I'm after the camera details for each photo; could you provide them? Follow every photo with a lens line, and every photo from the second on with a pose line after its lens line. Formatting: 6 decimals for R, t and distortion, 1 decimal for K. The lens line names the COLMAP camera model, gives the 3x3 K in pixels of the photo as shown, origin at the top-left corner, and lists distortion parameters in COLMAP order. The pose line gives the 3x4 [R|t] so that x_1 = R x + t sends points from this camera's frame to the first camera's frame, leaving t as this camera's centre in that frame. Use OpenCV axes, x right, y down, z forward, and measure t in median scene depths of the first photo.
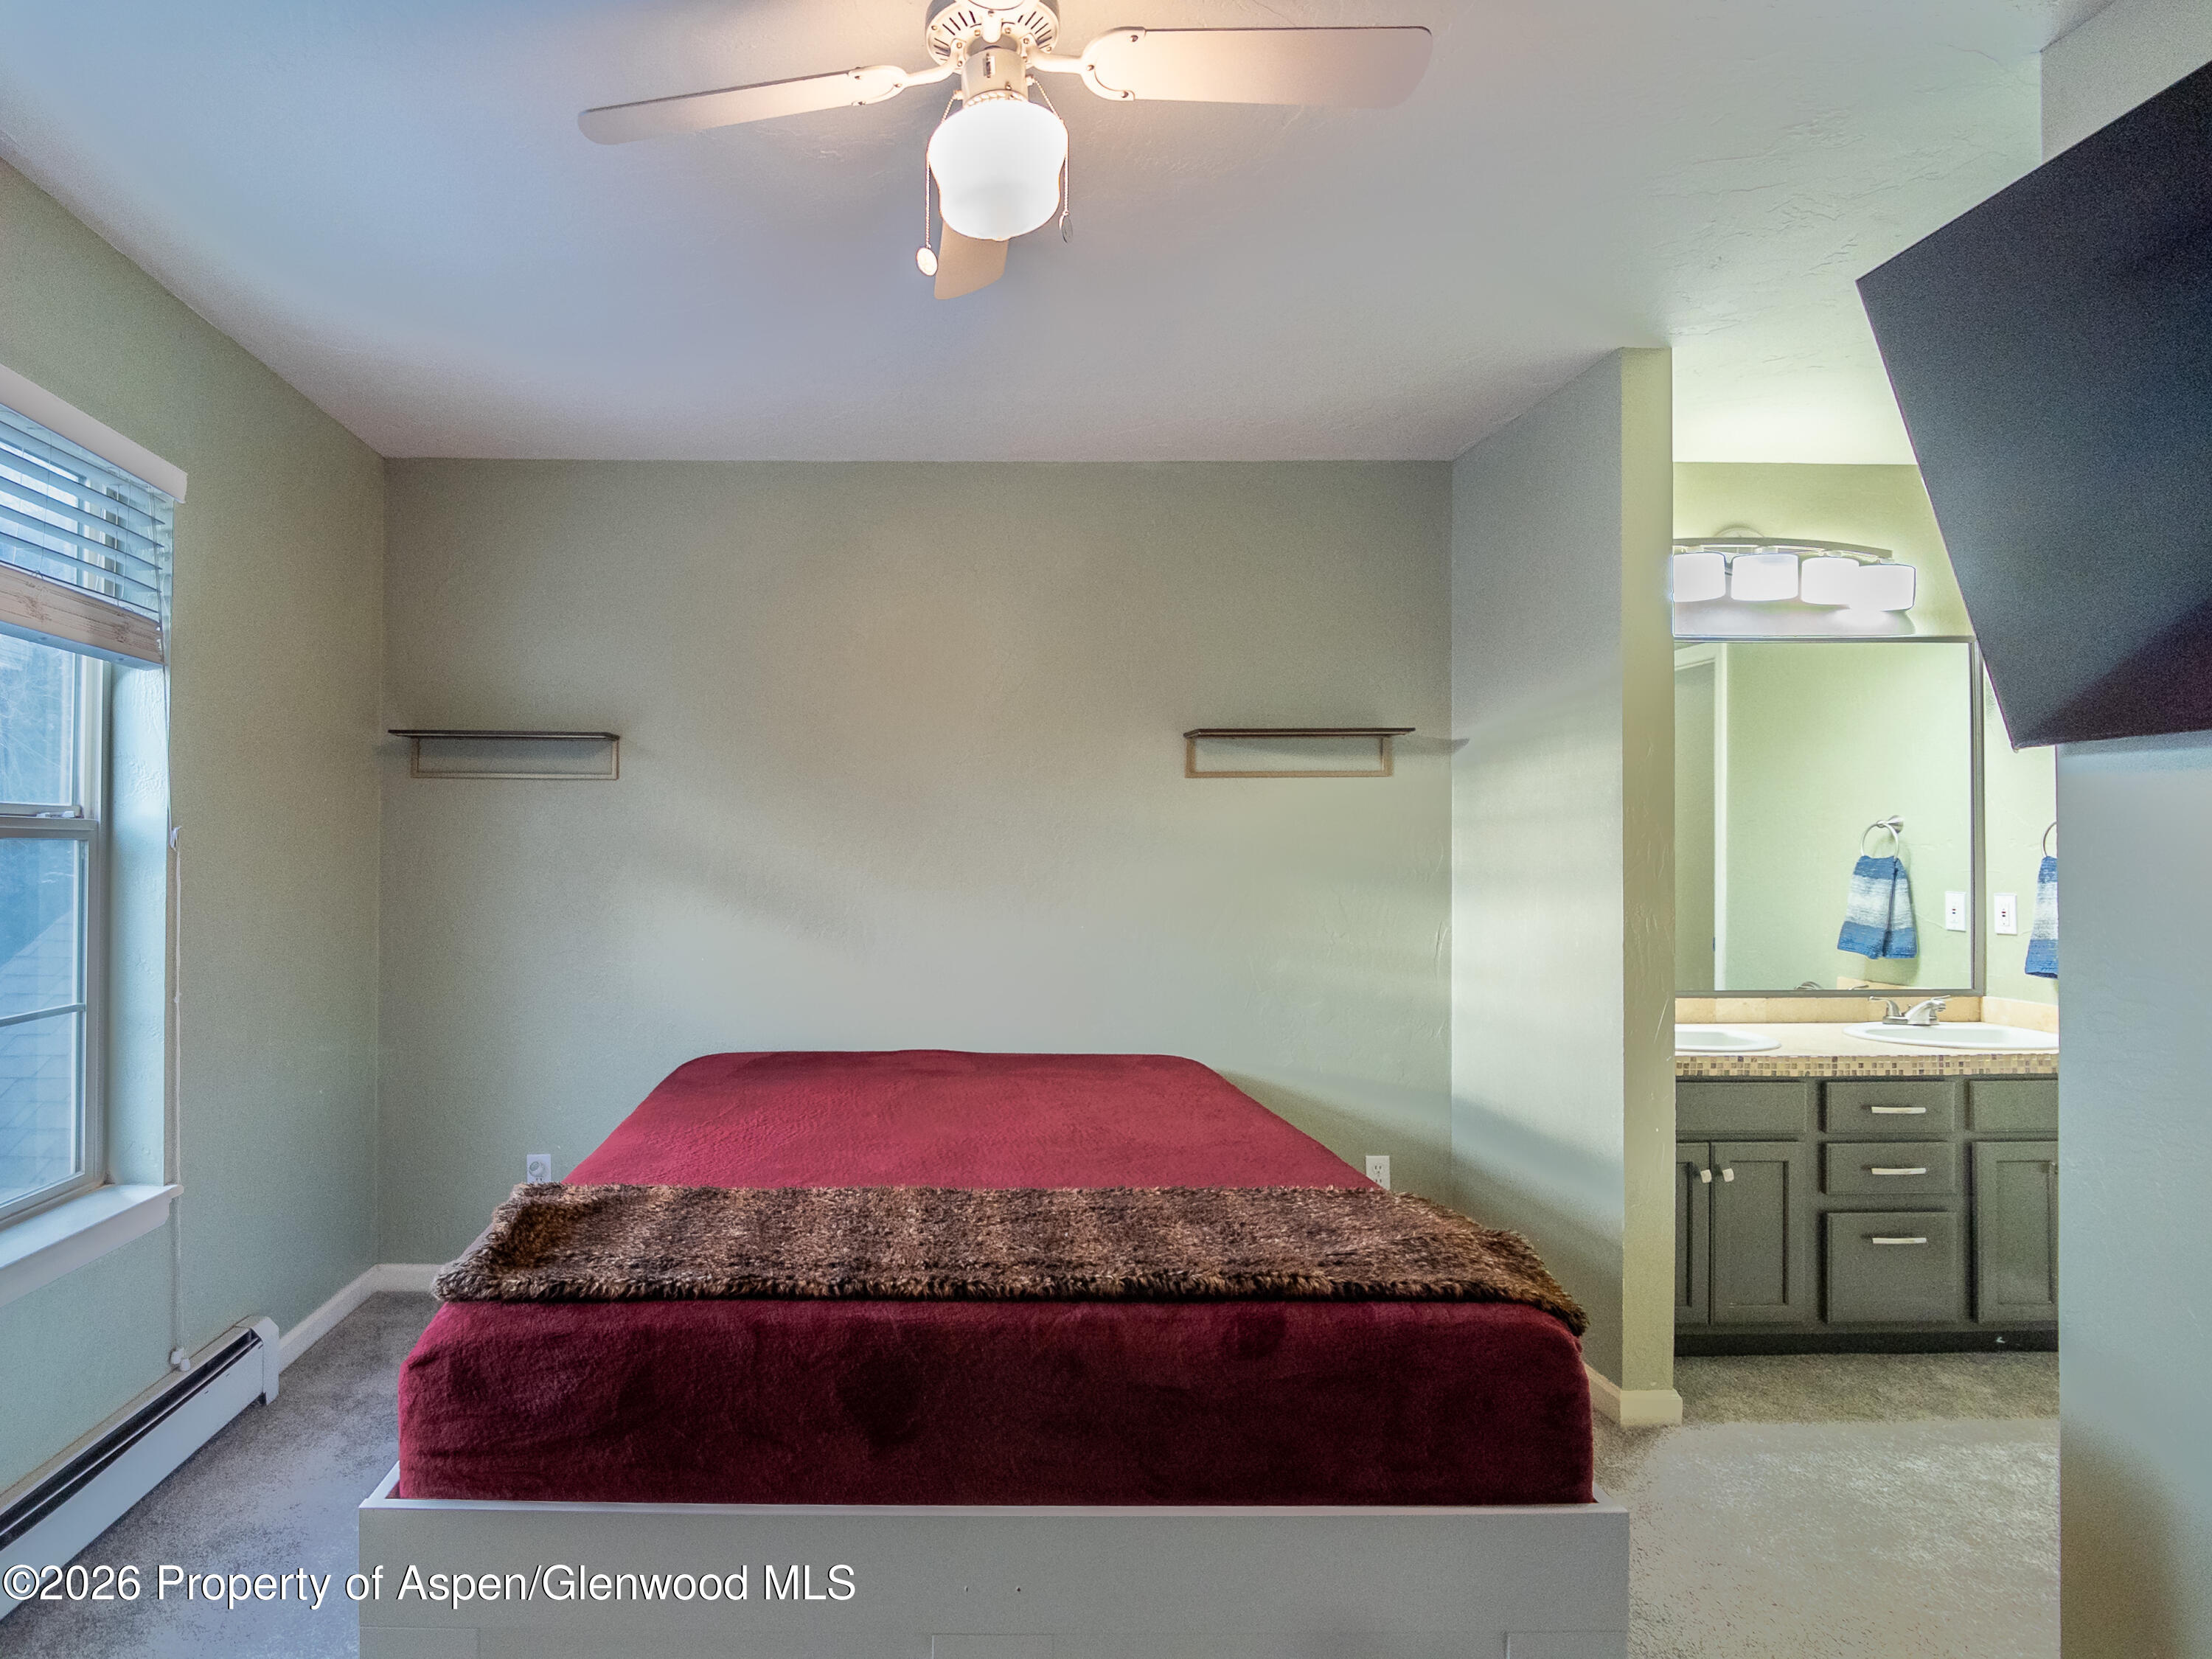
lens RADIAL K [[1265.3, 0, 1040.7], [0, 1265.3, 842.4], [0, 0, 1]] dist [0.018151, -0.031045]
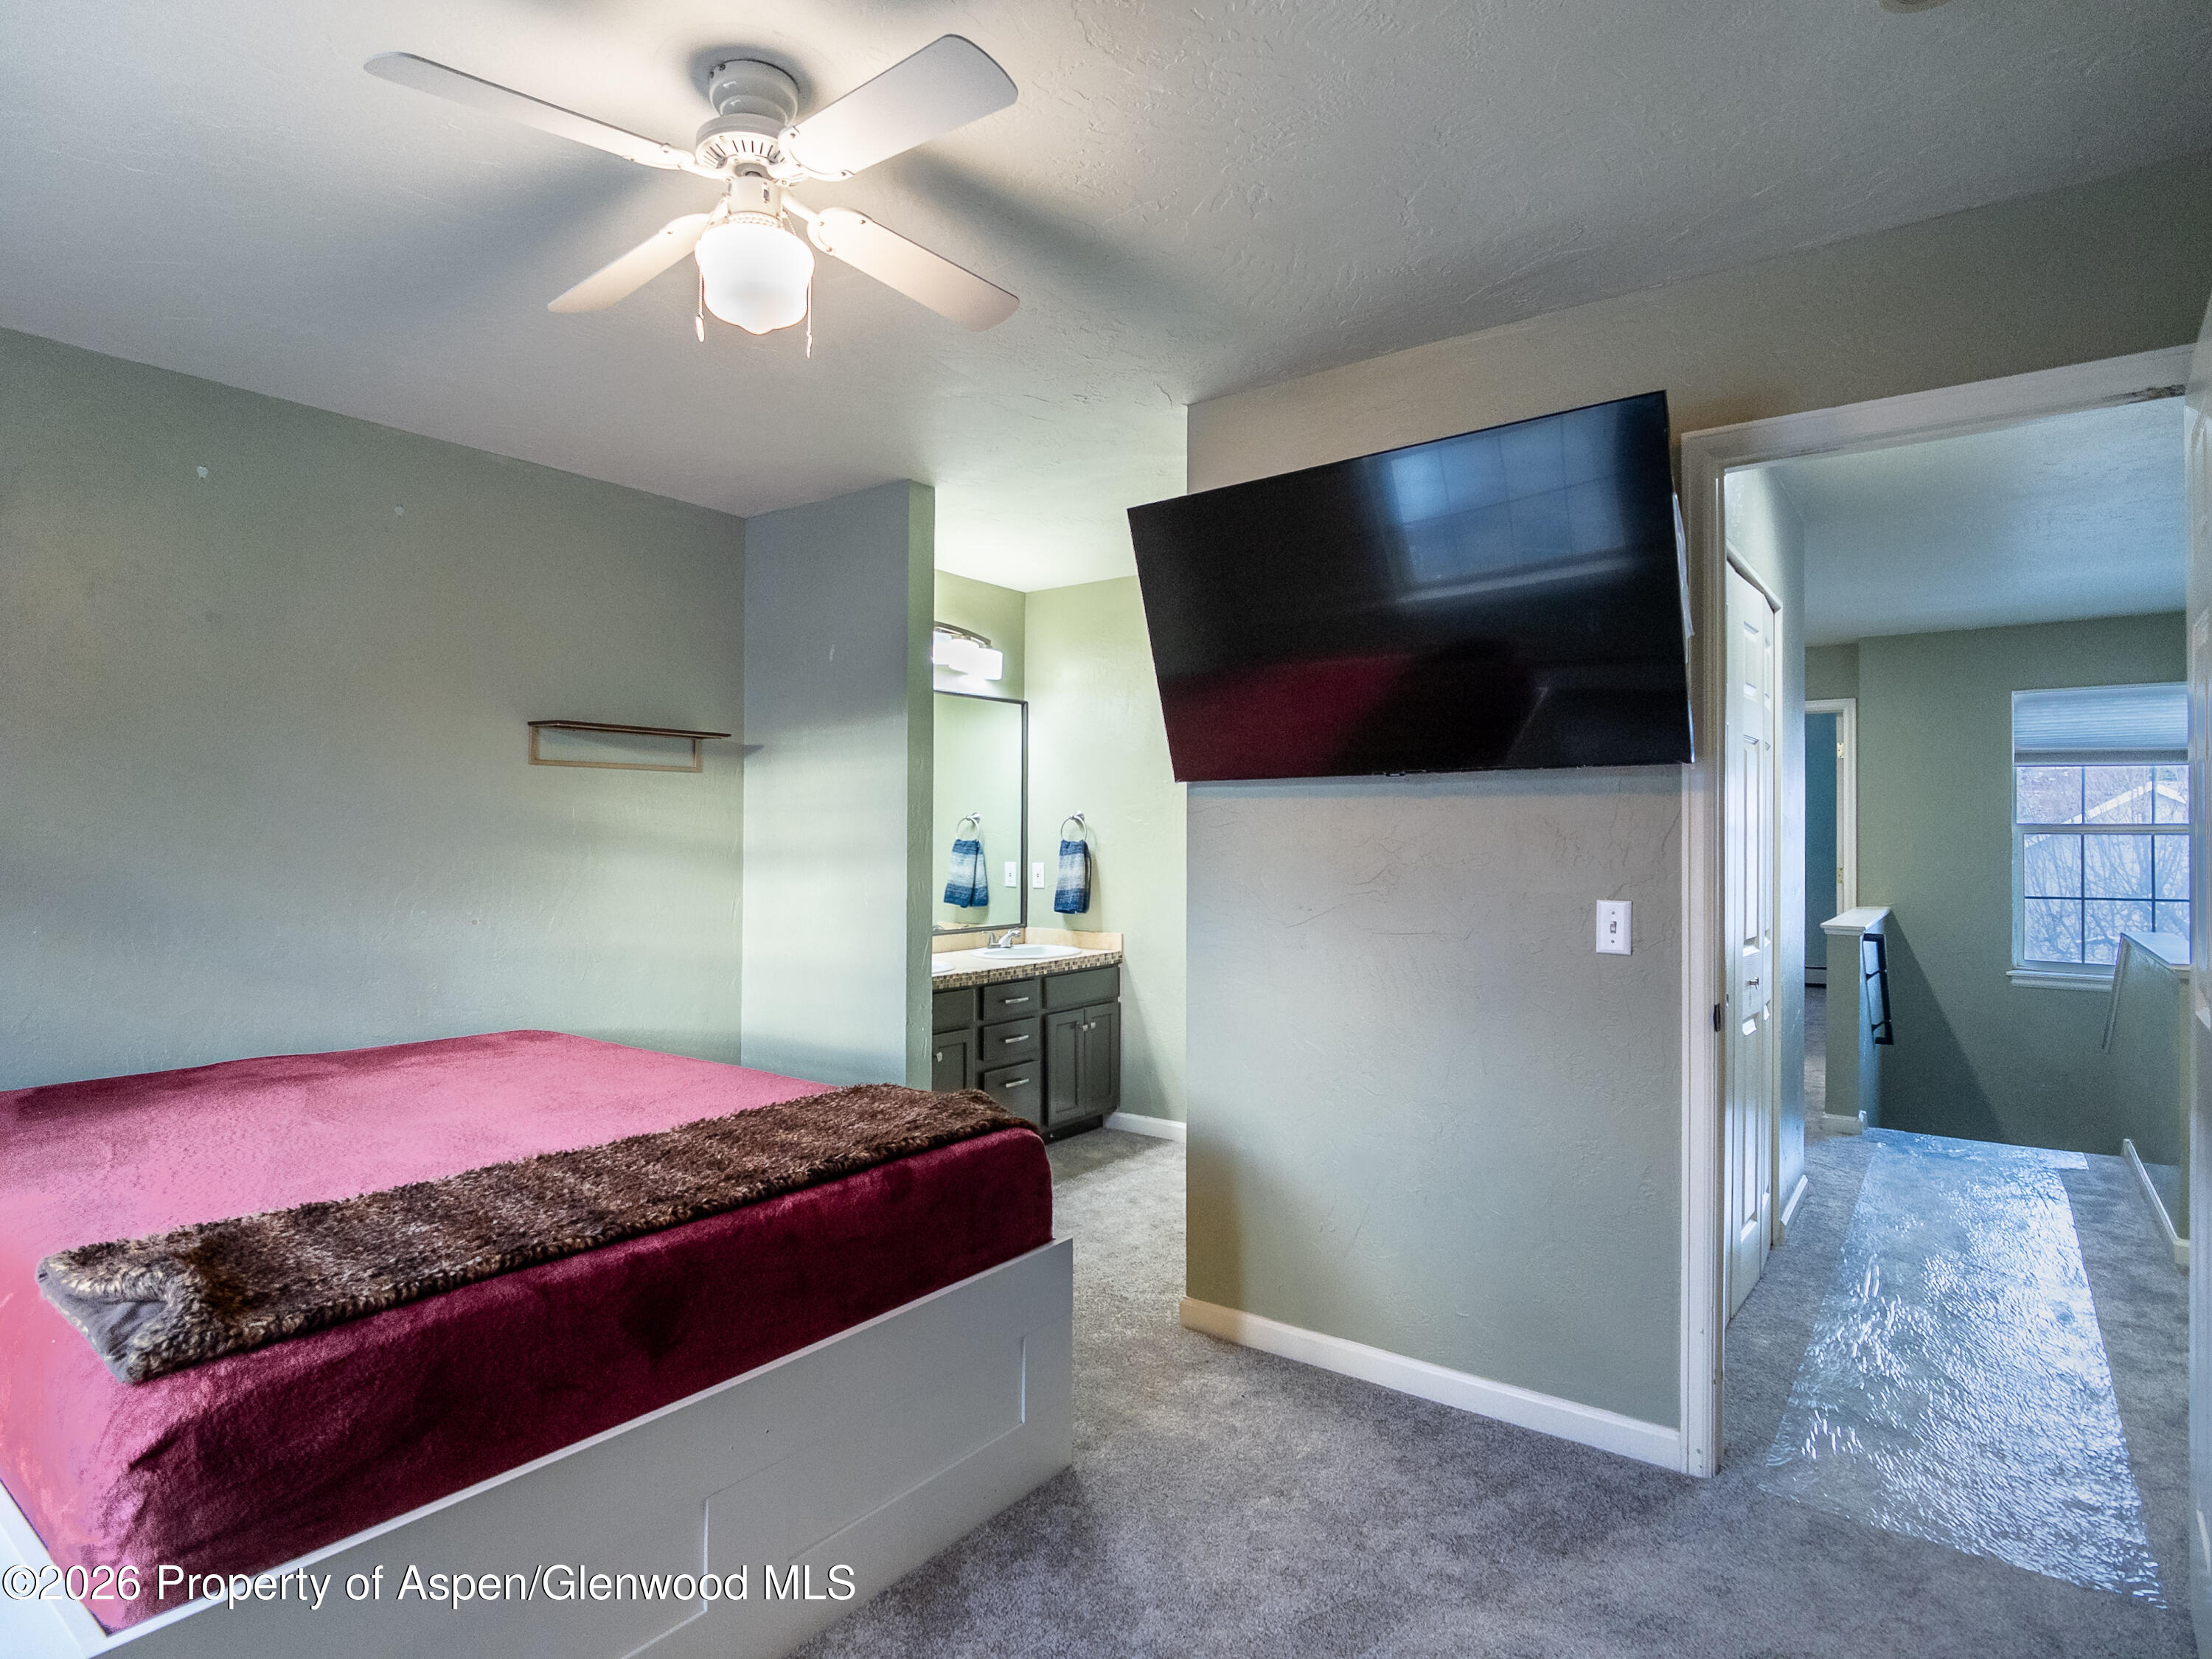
lens RADIAL K [[1219.4, 0, 1103.8], [0, 1219.4, 833.5], [0, 0, 1]] dist [-0.040118, 0.016083]
pose [[0.577986, 0.004297, 0.816036, -0.476738], [-0.006760, 0.999977, -0.000478, 0.003611], [-0.816019, -0.005240, 0.578001, 0.034019]]
